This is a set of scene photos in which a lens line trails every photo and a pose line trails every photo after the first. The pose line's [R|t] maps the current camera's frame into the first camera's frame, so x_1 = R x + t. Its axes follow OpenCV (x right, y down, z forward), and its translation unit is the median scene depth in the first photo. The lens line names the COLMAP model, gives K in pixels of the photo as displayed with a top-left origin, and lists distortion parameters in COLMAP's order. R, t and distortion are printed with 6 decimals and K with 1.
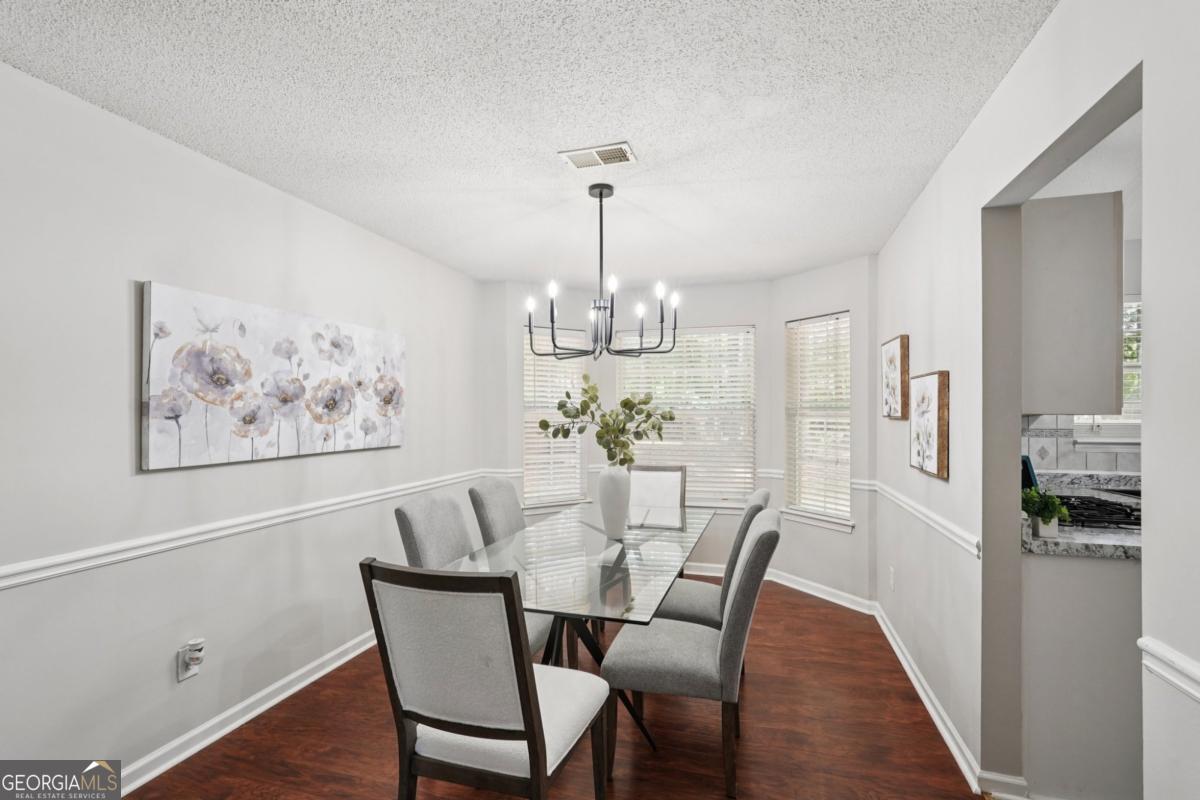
lens RADIAL K [[535.6, 0, 596.6], [0, 535.6, 409.4], [0, 0, 1]] dist [-0.012096, 0.008132]
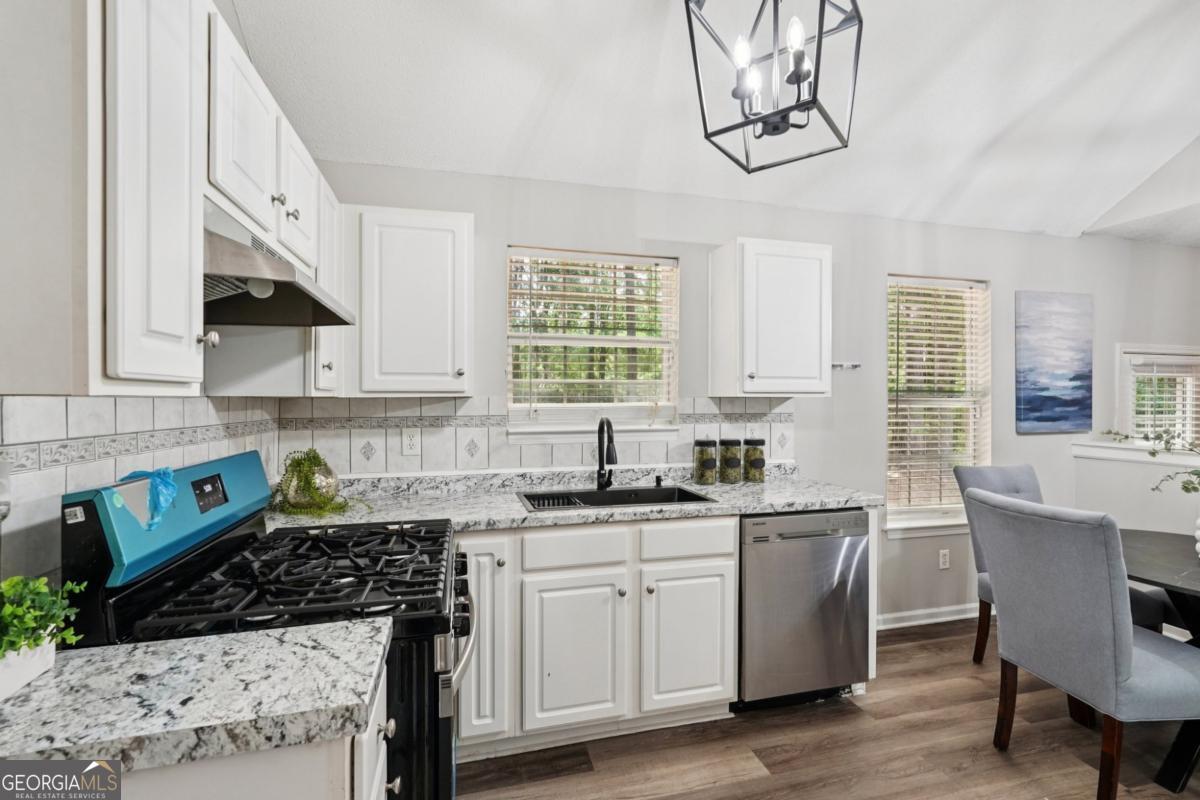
lens RADIAL K [[535.6, 0, 594.6], [0, 535.6, 401.4], [0, 0, 1]] dist [-0.012096, 0.008132]
pose [[0.862075, -0.004936, 0.506757, 0.774685], [-0.003336, 0.999876, 0.015415, 0.005476], [-0.506770, -0.014979, 0.861951, 0.341318]]
